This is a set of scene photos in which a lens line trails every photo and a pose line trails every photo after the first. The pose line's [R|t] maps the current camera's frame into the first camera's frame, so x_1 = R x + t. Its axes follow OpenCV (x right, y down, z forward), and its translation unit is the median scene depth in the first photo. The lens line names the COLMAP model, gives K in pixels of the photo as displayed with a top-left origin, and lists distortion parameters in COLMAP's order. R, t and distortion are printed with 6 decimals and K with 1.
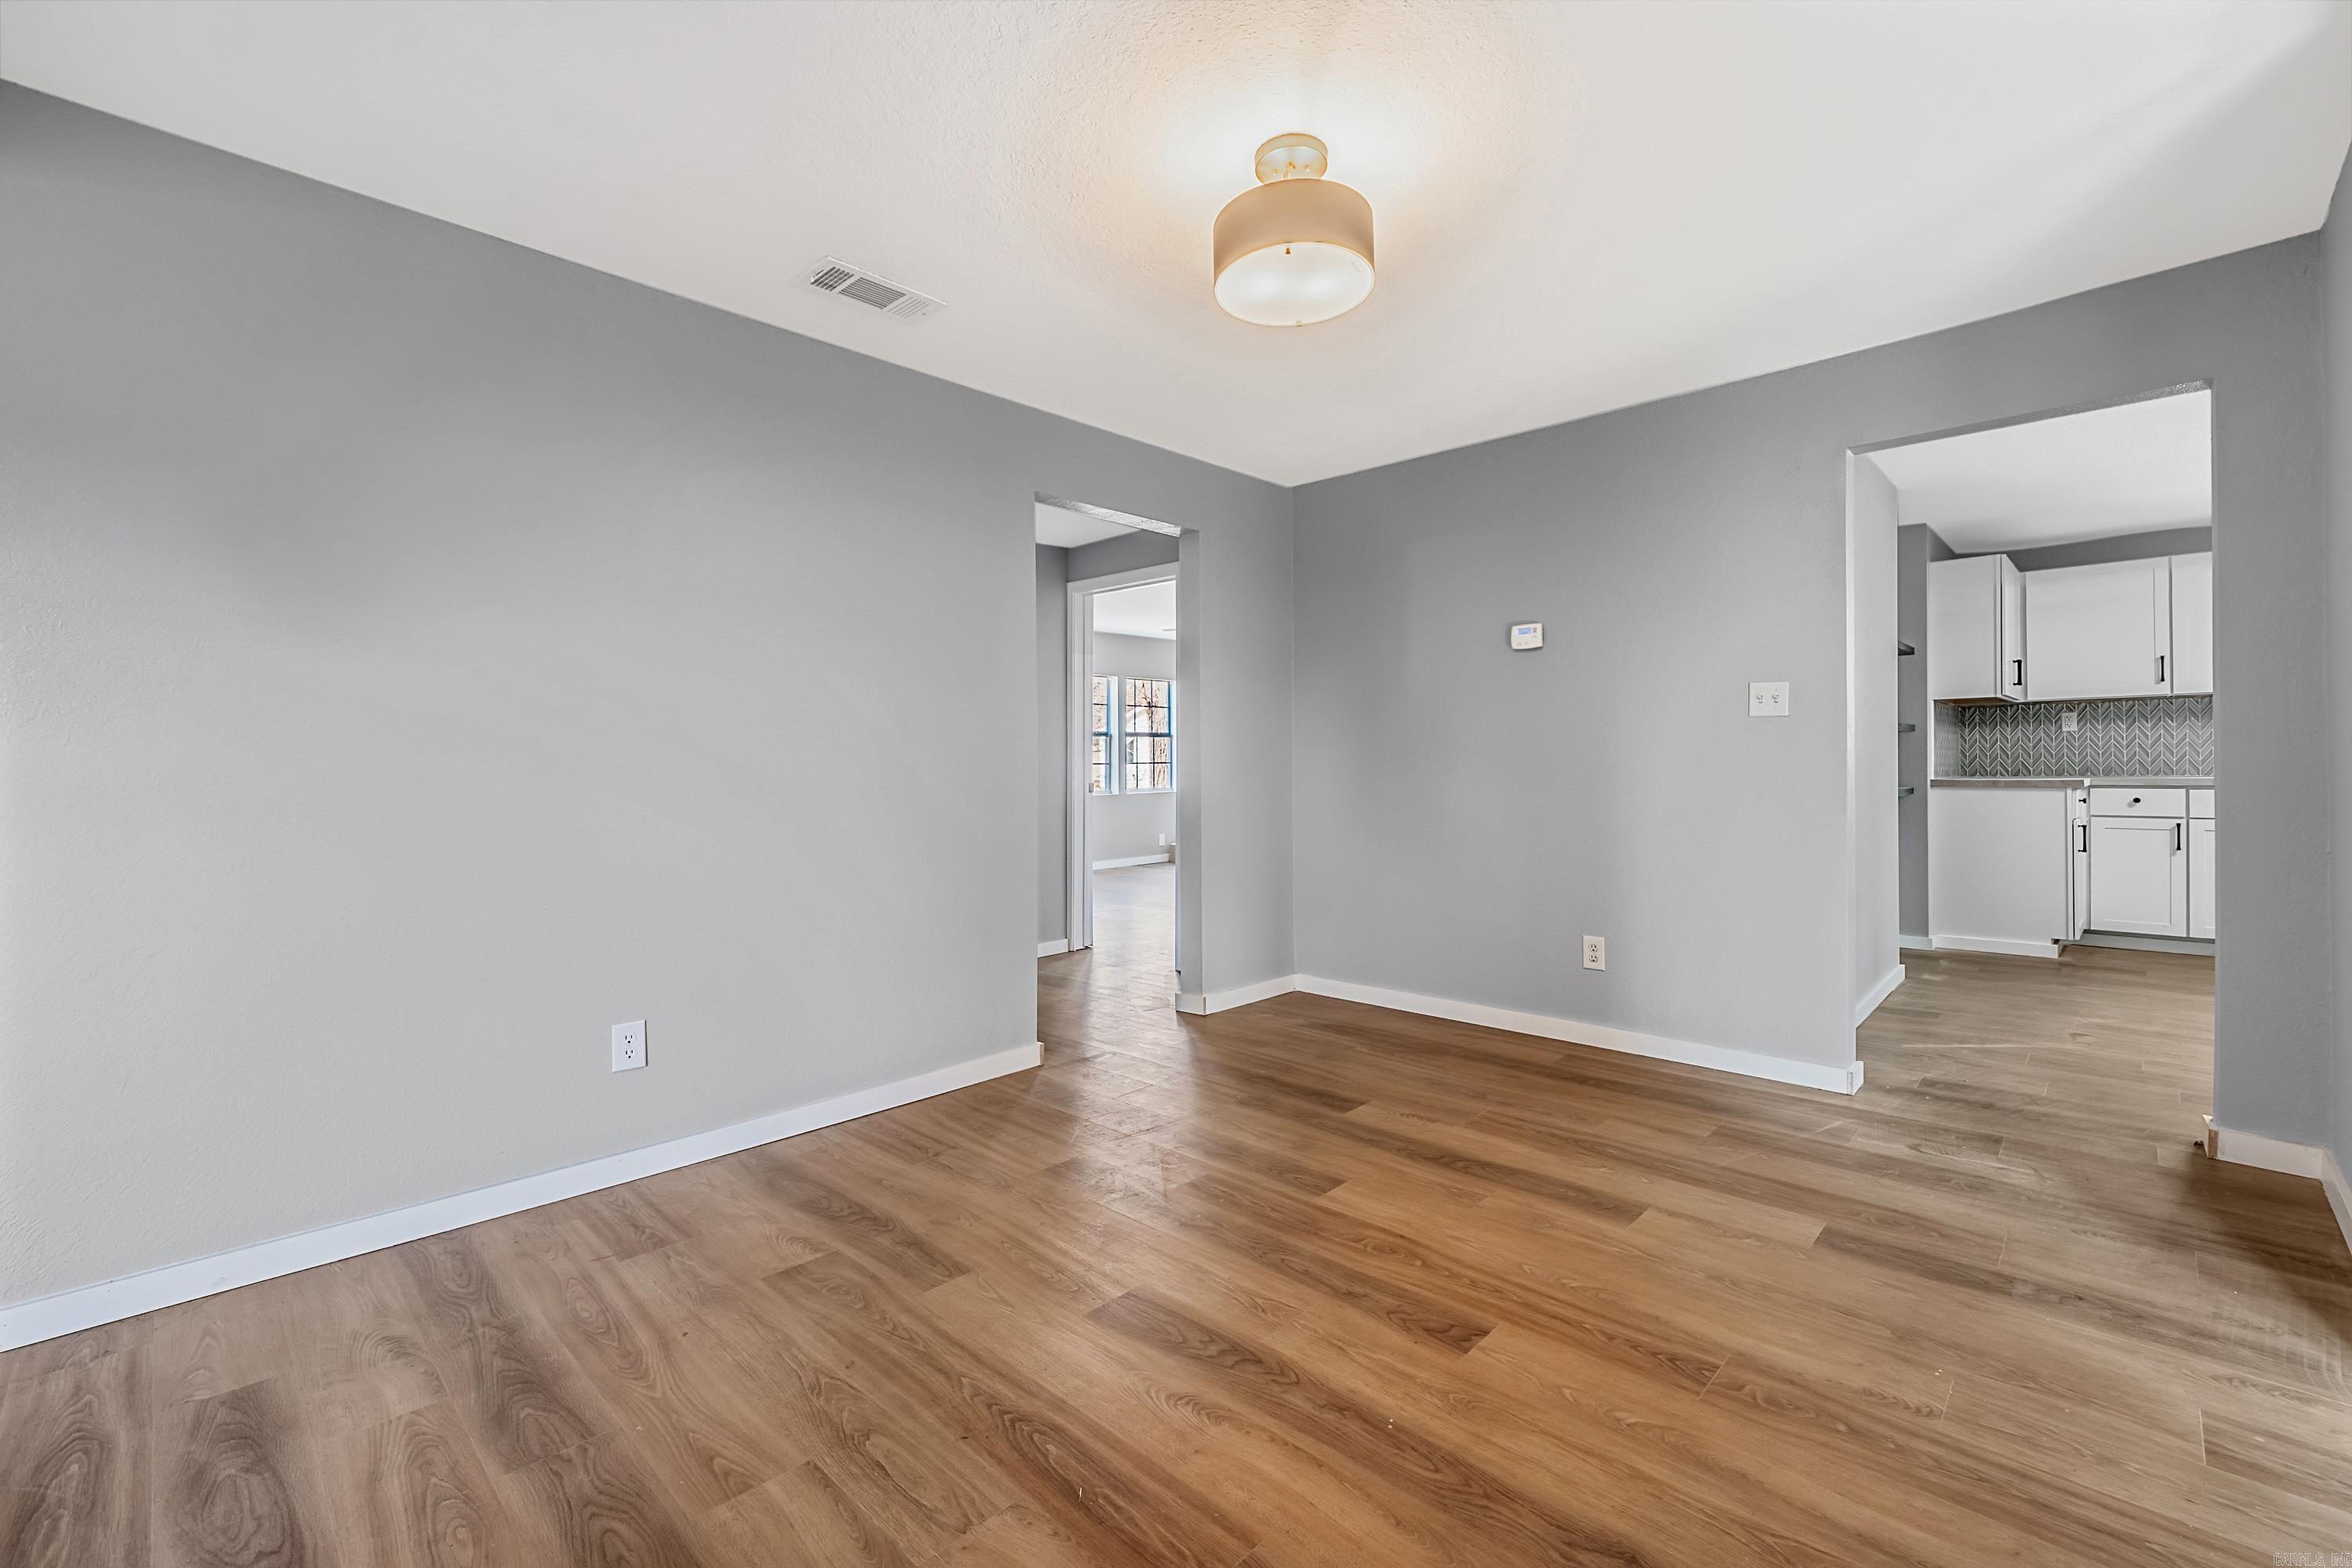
lens RADIAL K [[997.4, 0, 1182.7], [0, 997.4, 759.0], [0, 0, 1]] dist [-0.009614, -0.000154]
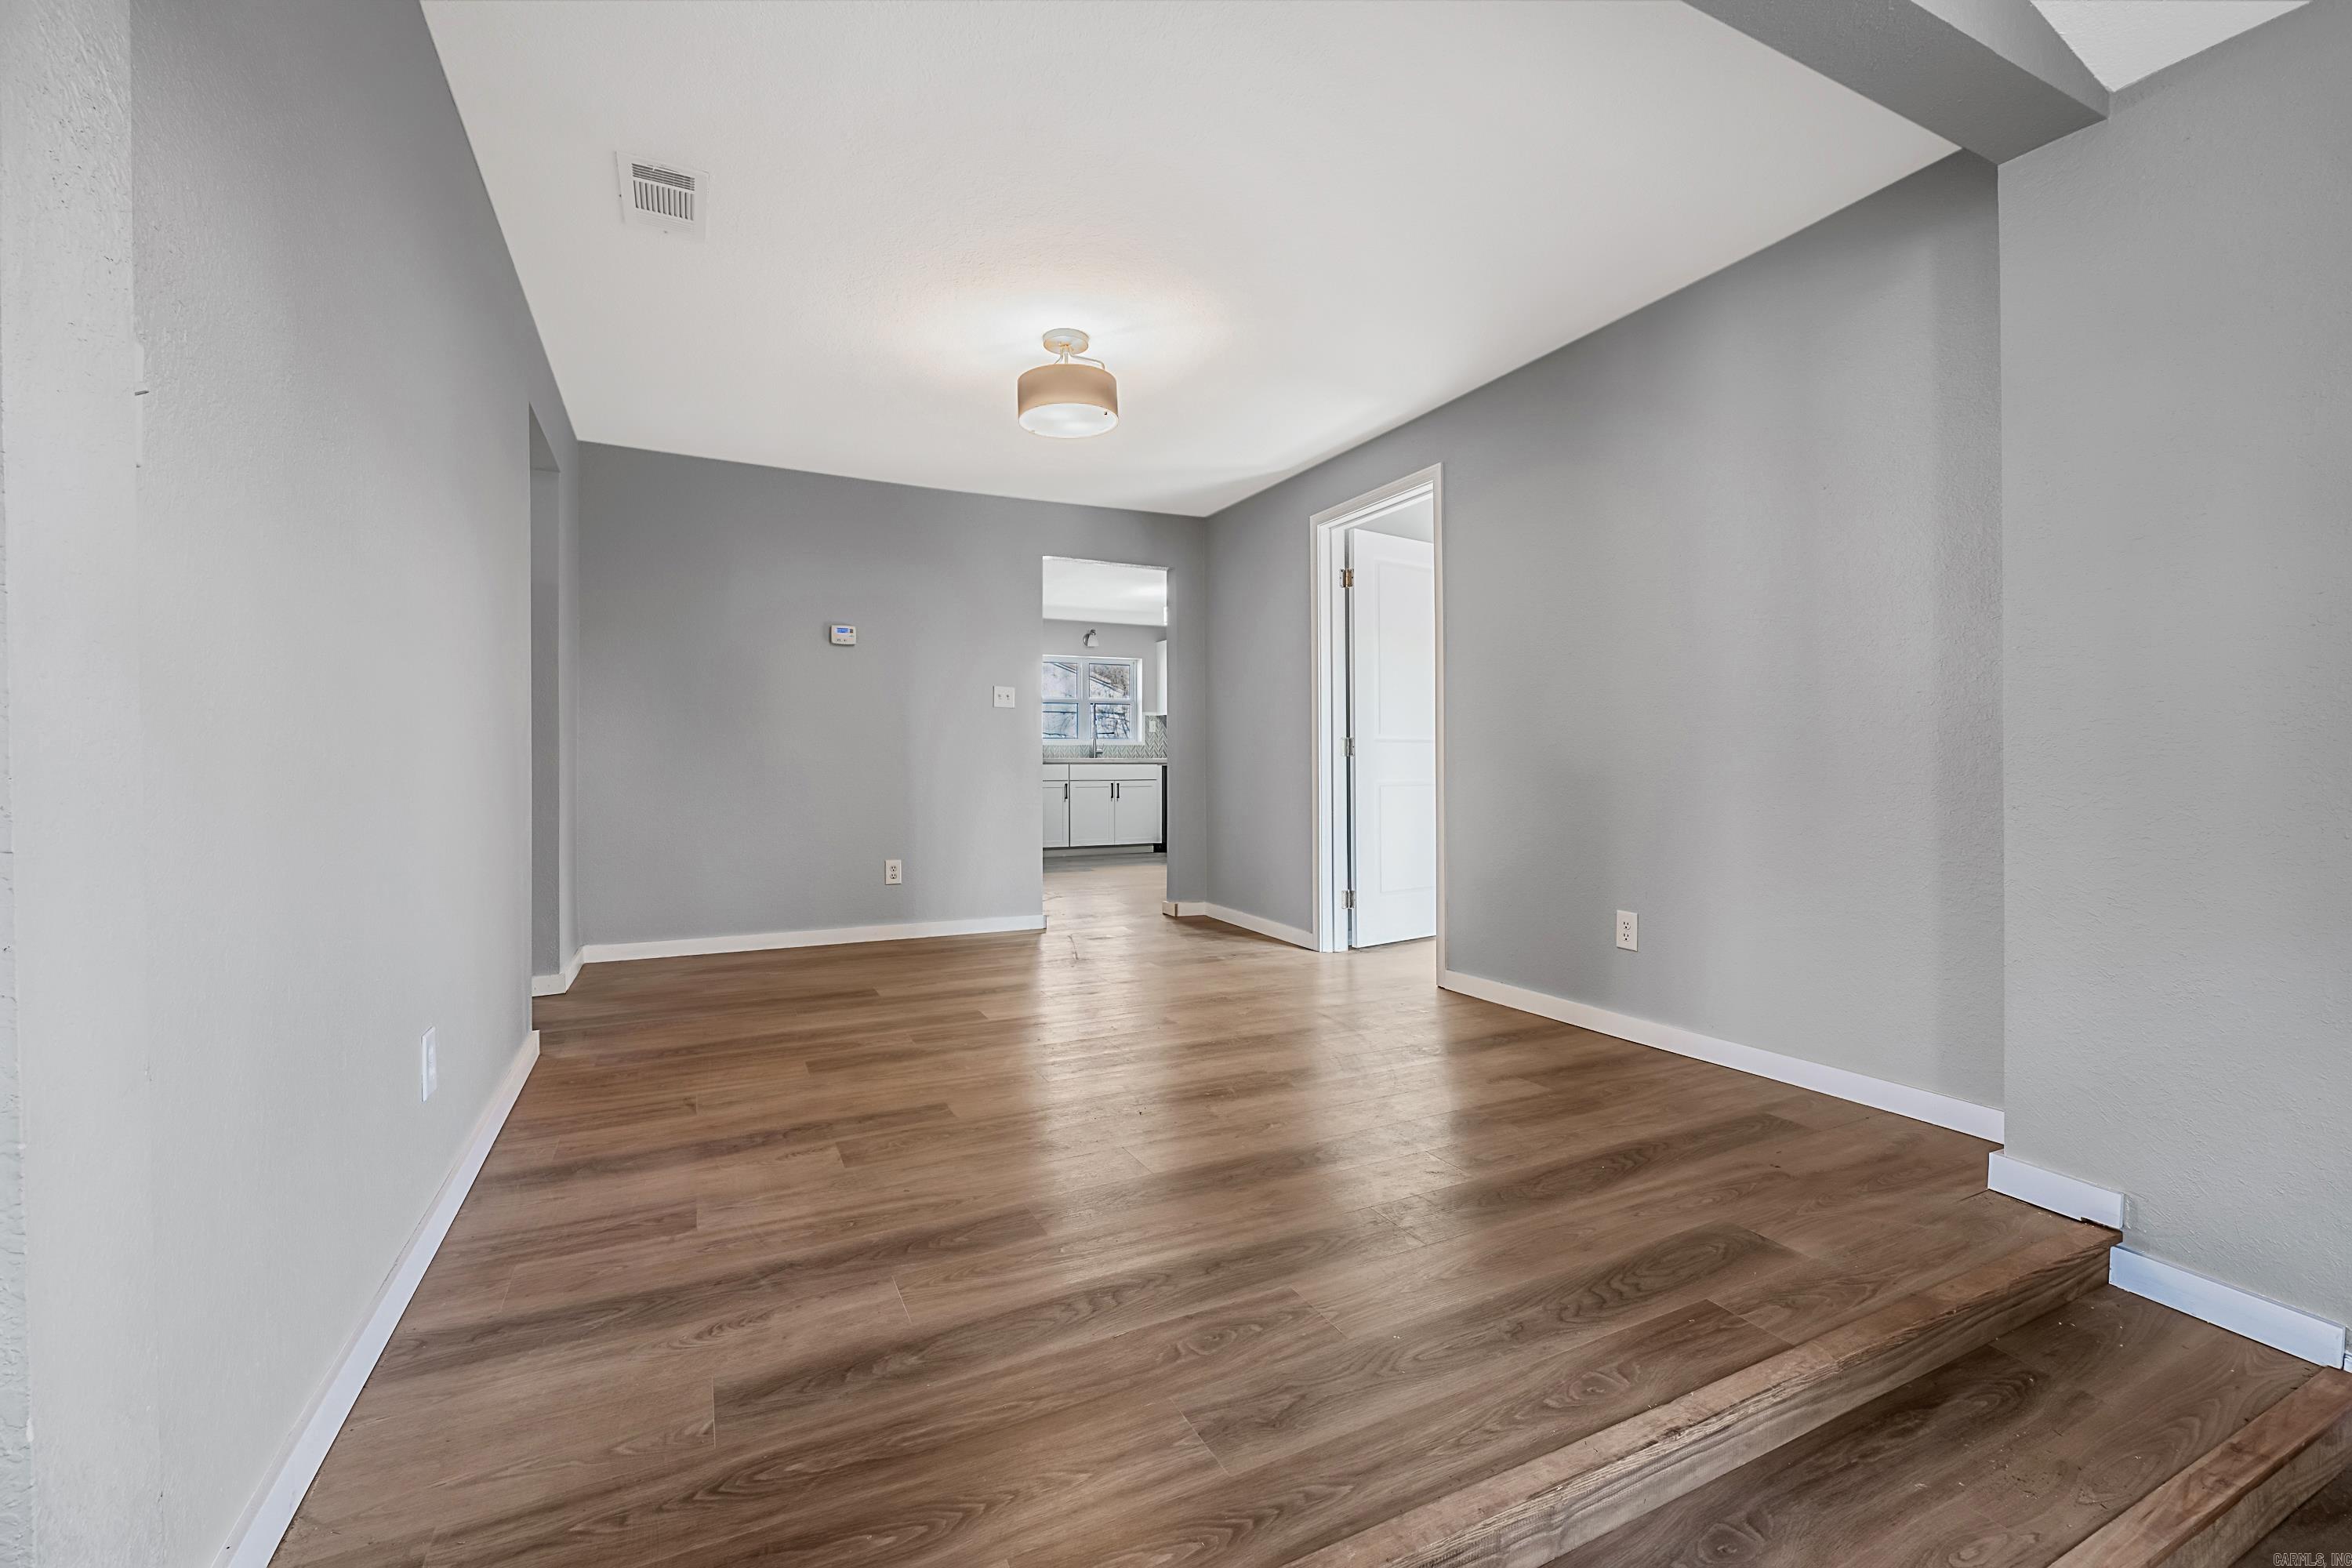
lens RADIAL K [[997.4, 0, 1182.7], [0, 997.4, 759.0], [0, 0, 1]] dist [-0.009614, -0.000154]
pose [[0.334798, 0.008628, 0.942250, -1.141458], [-0.007793, 0.999949, -0.006388, 0.066567], [-0.942258, -0.005204, 0.334849, 0.245003]]
